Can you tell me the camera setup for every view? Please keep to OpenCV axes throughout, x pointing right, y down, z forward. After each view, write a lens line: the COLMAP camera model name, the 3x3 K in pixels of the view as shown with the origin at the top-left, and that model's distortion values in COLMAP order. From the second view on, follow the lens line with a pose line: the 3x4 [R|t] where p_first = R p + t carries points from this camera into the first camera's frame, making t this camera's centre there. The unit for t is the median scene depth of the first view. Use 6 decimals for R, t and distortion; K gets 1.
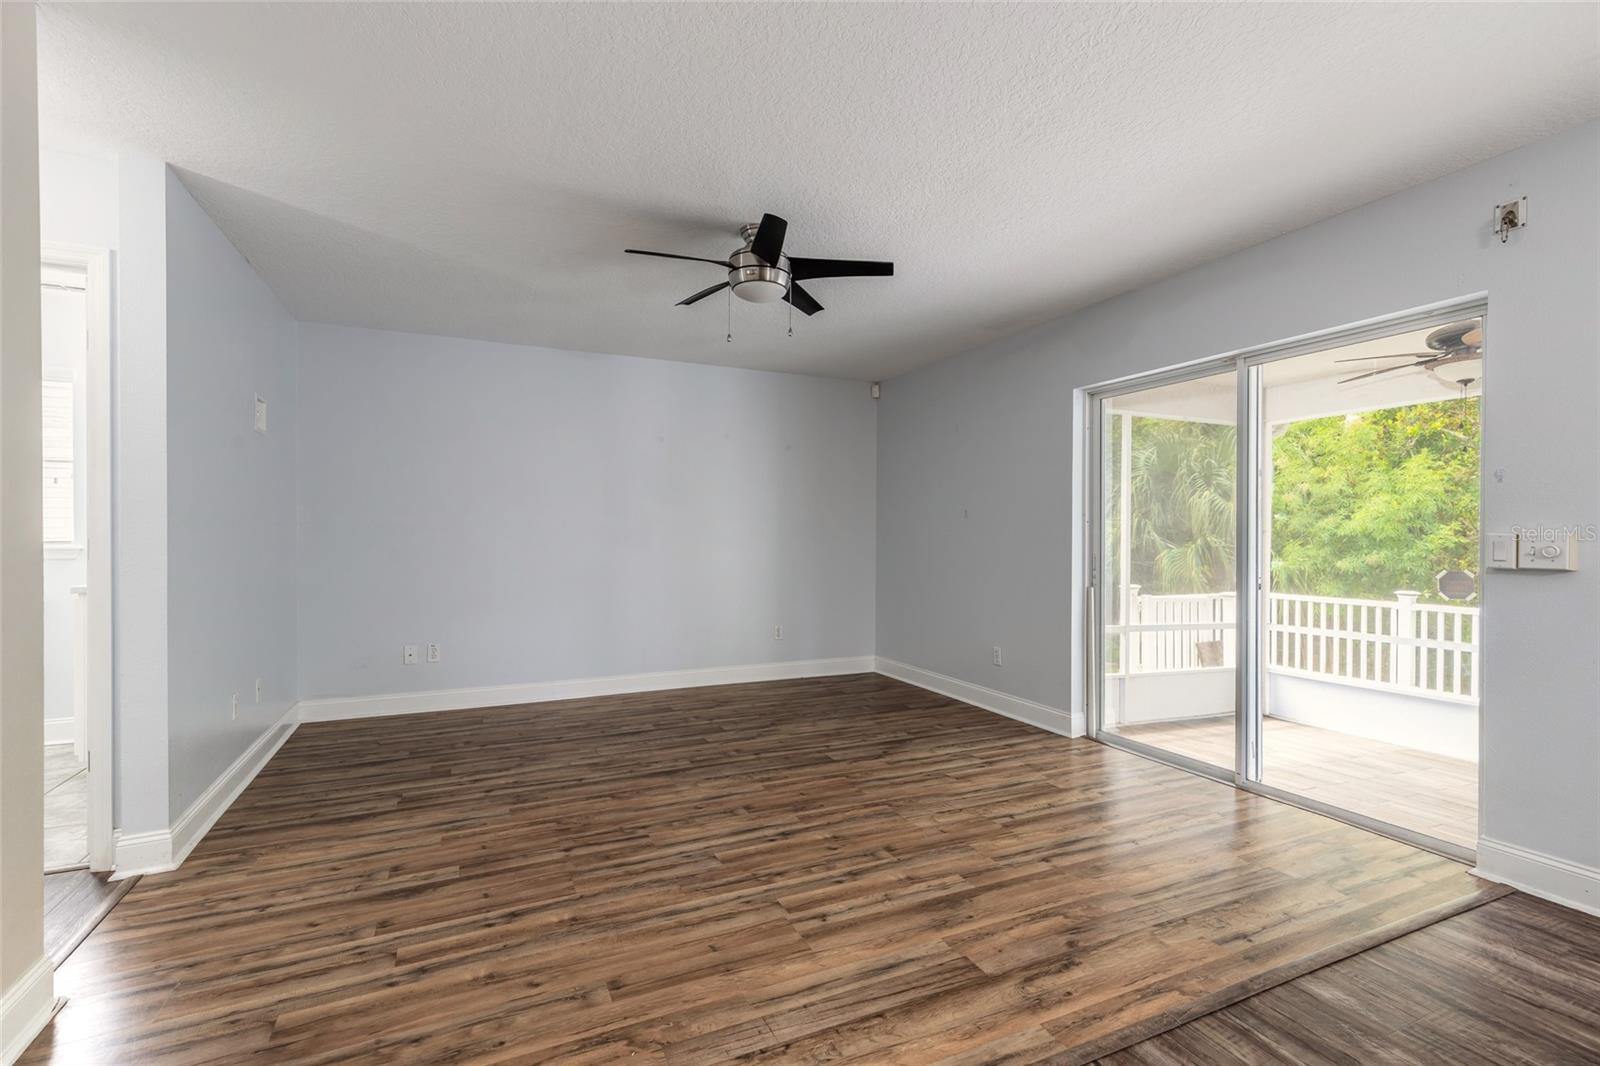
lens RADIAL K [[708.6, 0, 800.2], [0, 708.6, 538.0], [0, 0, 1]] dist [0.002366, -0.000152]
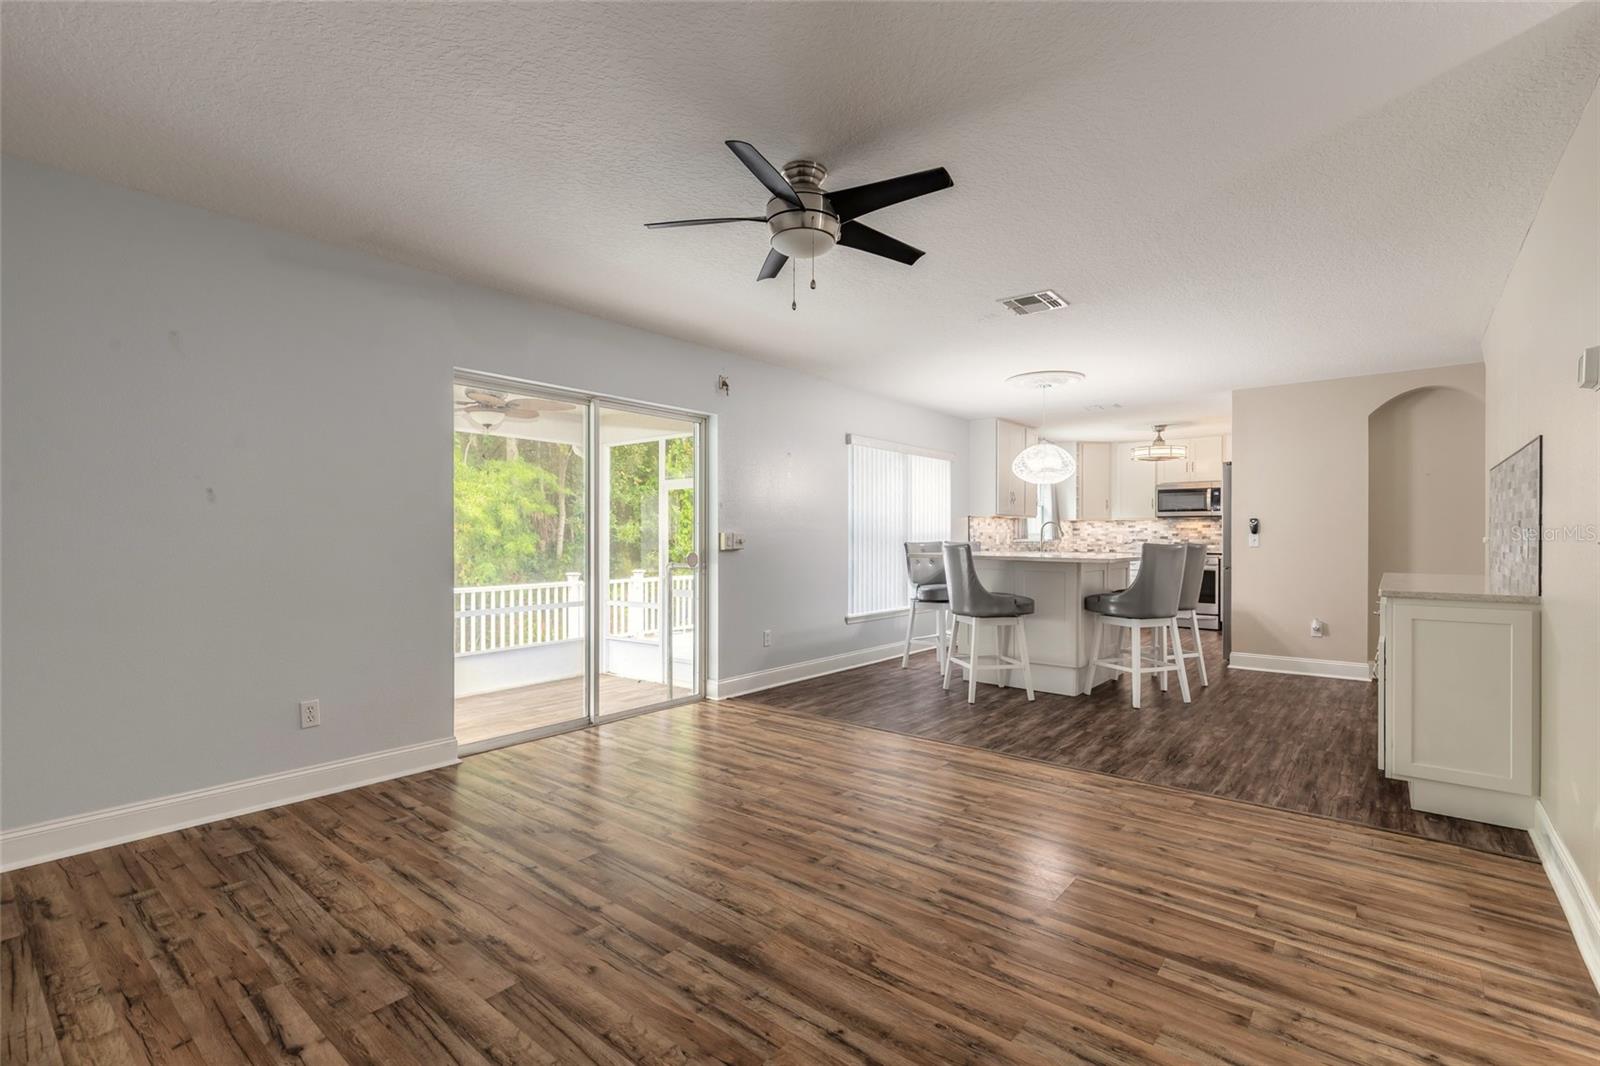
lens RADIAL K [[708.6, 0, 800.2], [0, 708.6, 538.0], [0, 0, 1]] dist [0.002366, -0.000152]
pose [[-0.413231, -0.007626, 0.910594, -0.962880], [0.001001, 0.999961, 0.008829, -0.007894], [-0.910626, 0.004560, -0.413207, 1.582511]]
